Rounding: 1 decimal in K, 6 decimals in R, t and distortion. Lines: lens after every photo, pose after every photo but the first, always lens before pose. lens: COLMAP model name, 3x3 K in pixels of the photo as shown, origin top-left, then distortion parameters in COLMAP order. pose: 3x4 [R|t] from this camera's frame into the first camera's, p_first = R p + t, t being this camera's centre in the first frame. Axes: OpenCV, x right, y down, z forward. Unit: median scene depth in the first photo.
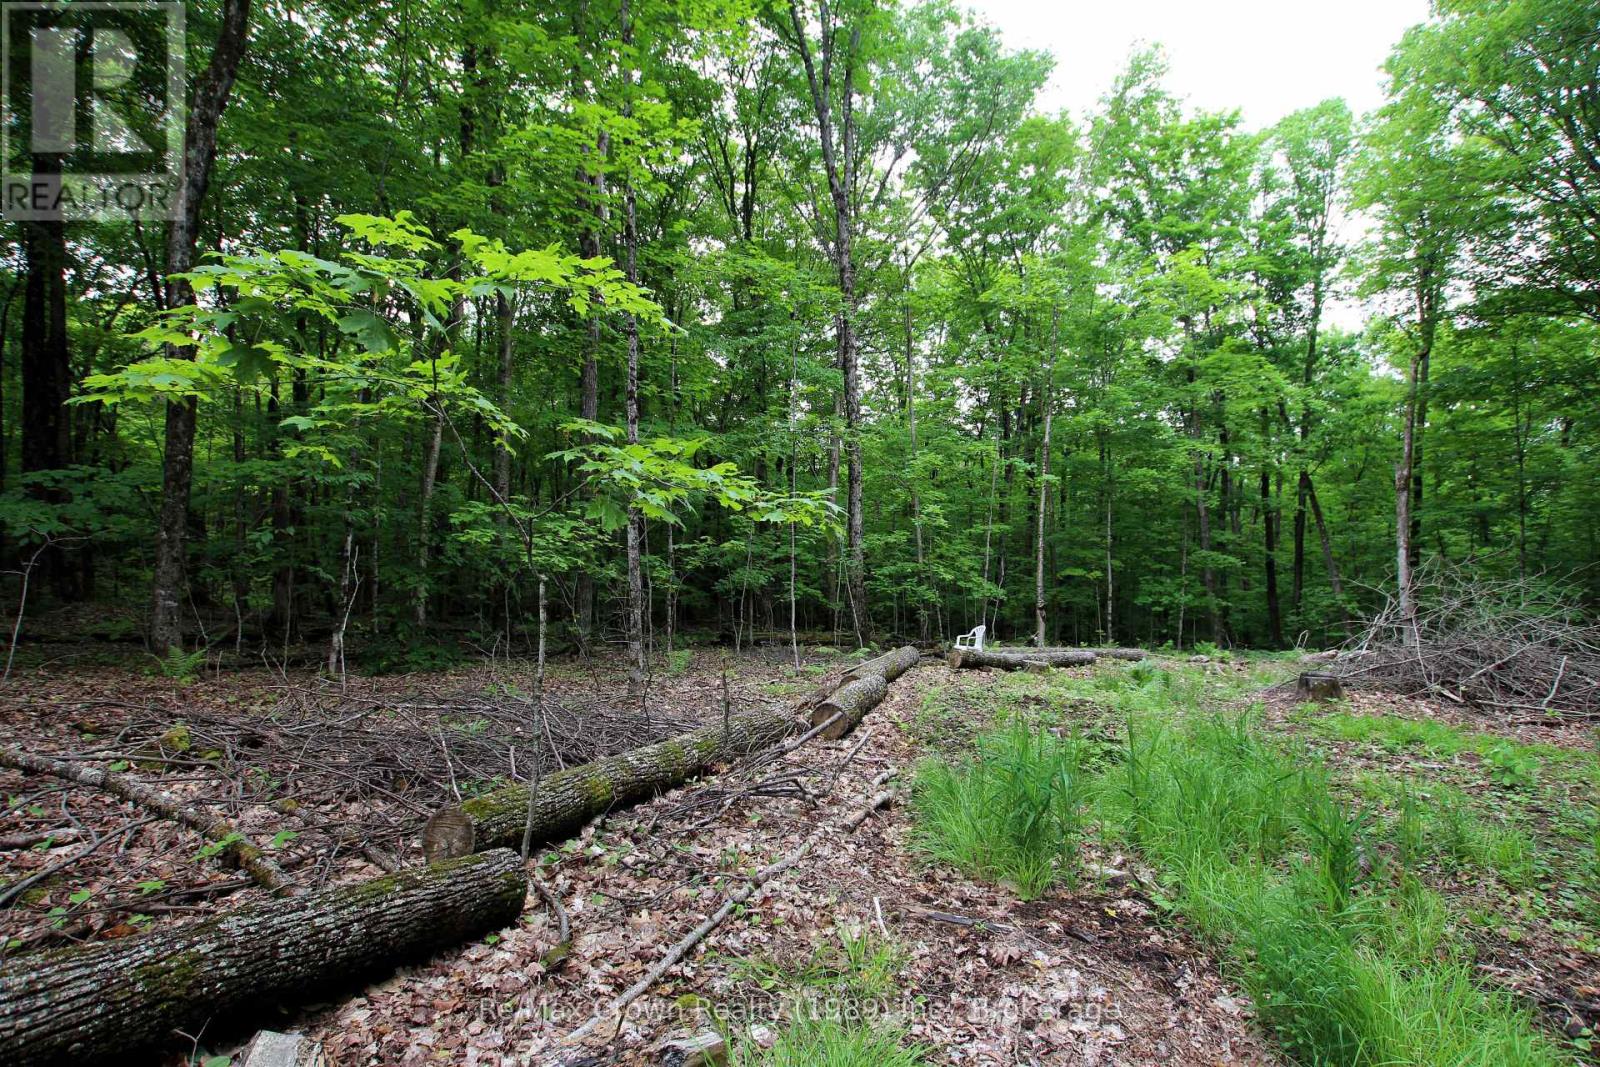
lens RADIAL K [[744.1, 0, 810.4], [0, 744.1, 525.9], [0, 0, 1]] dist [0.000300, 0.000329]
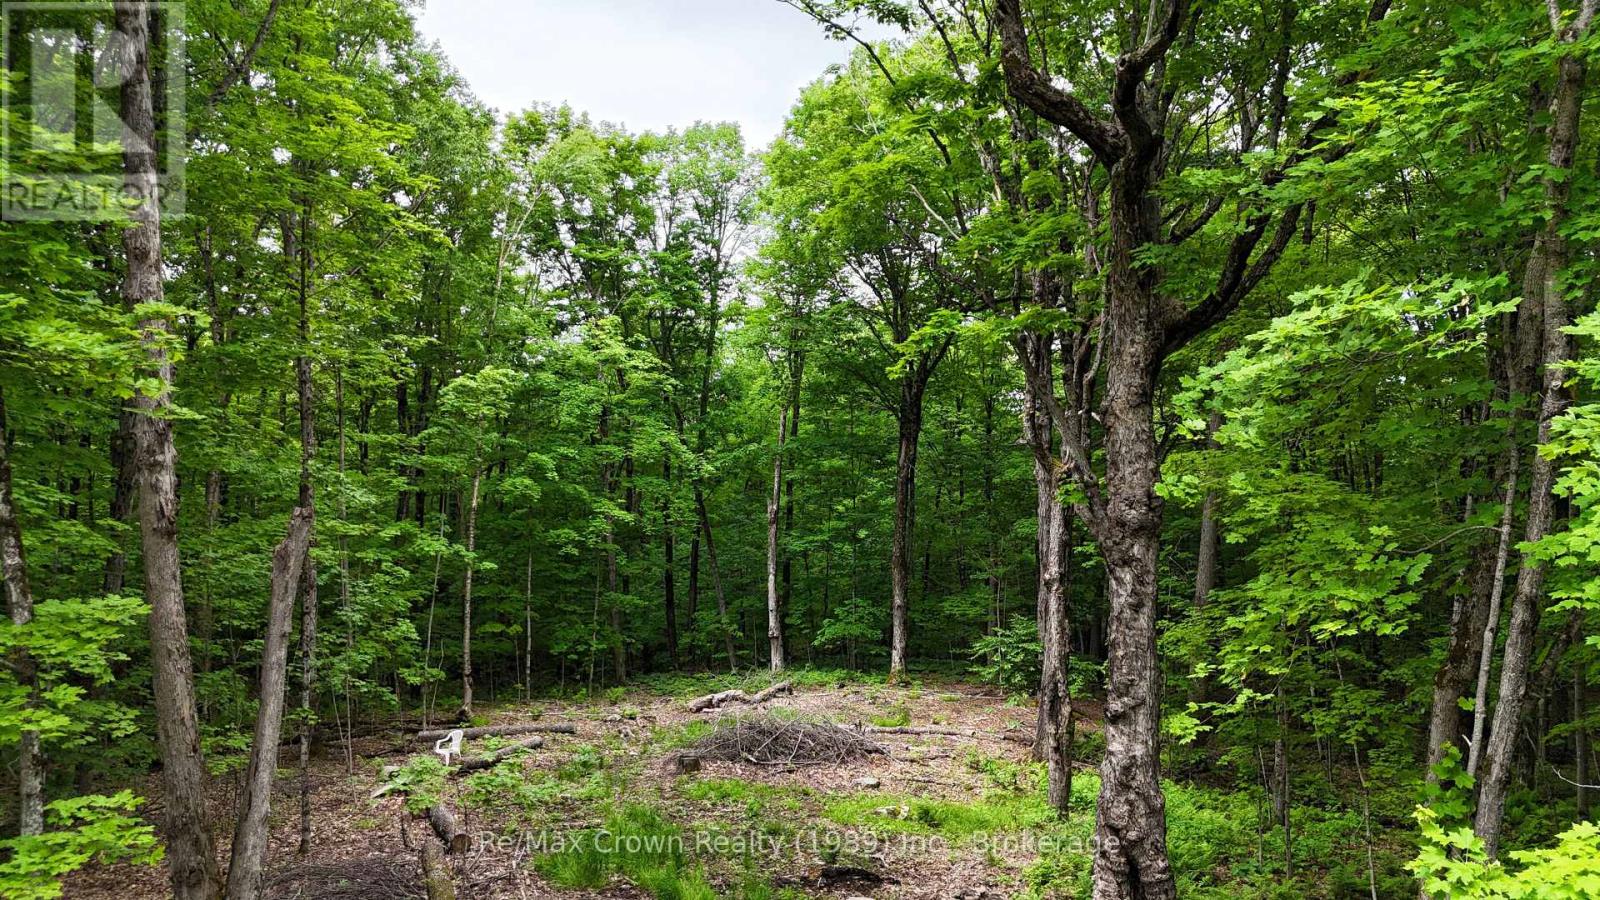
lens RADIAL K [[1162.9, 0, 800.0], [0, 1162.9, 450.0], [0, 0, 1]] dist [0.063317, -0.076245]
pose [[0.788054, 0.019049, 0.615312, -0.274679], [-0.025095, 0.999684, 0.001192, -0.181858], [-0.615095, -0.016381, 0.788283, -0.443950]]
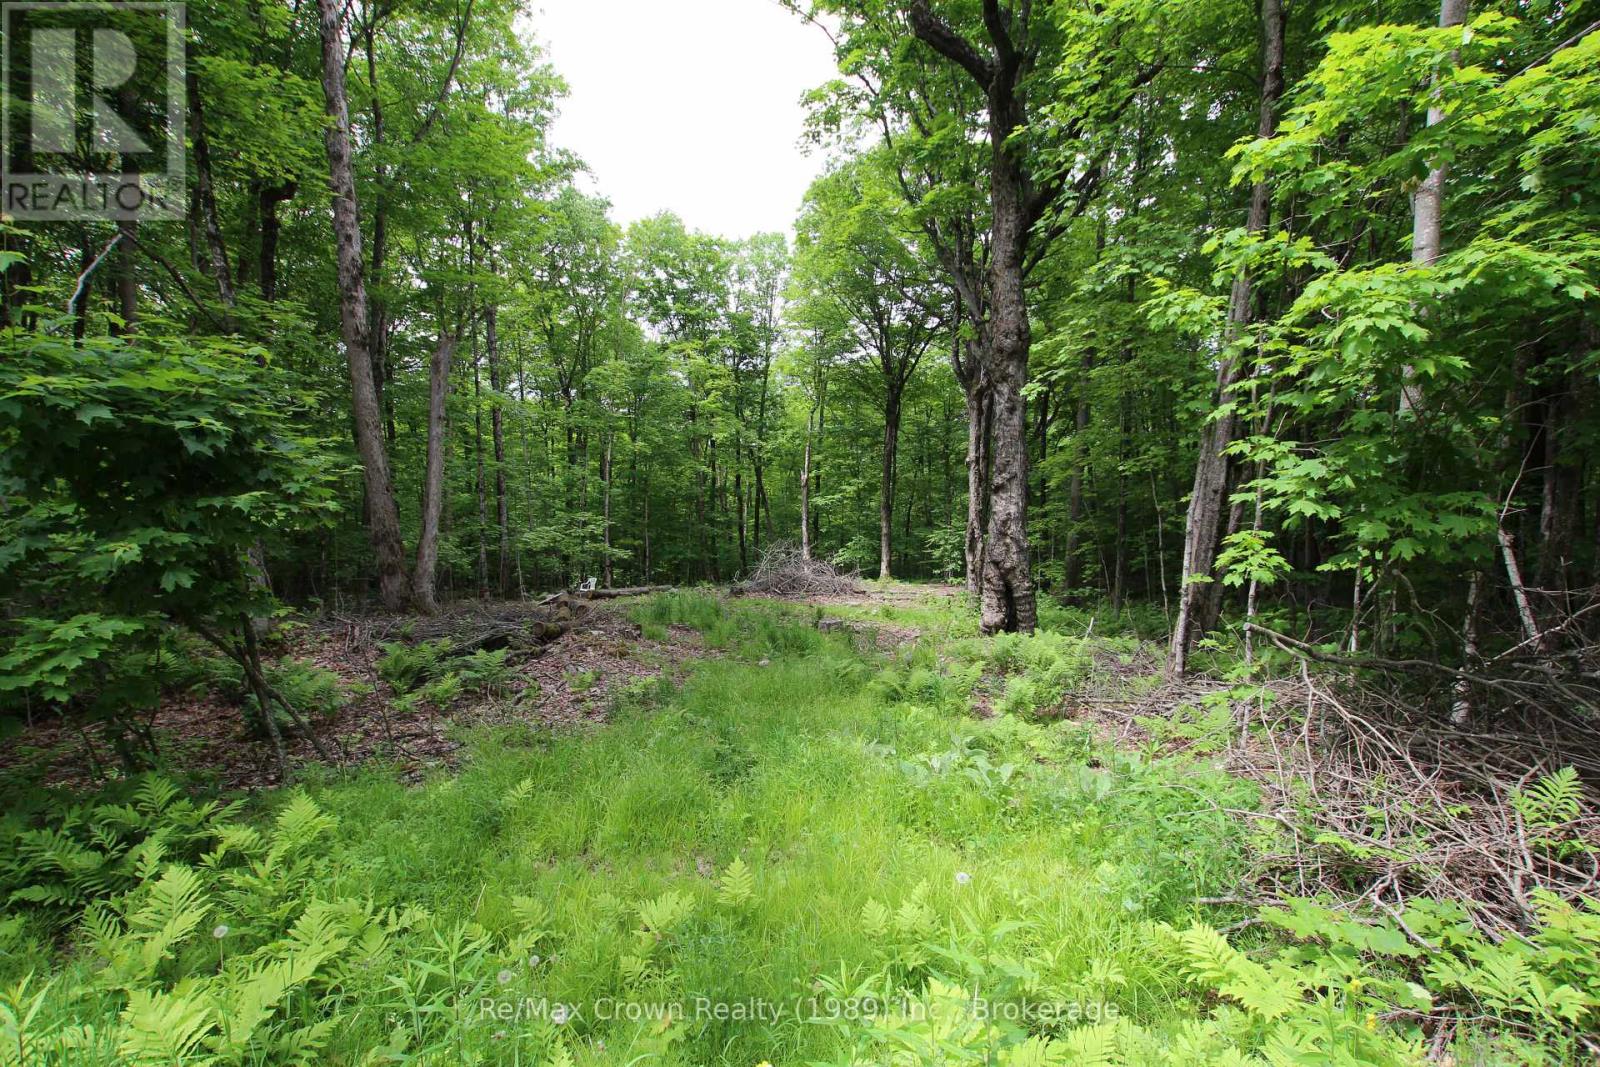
lens RADIAL K [[744.1, 0, 810.4], [0, 744.1, 525.9], [0, 0, 1]] dist [0.000300, 0.000329]
pose [[0.808923, -0.018663, 0.587619, -0.230309], [-0.016578, 0.998374, 0.054531, -0.058230], [-0.587681, -0.053853, 0.807298, -0.449844]]
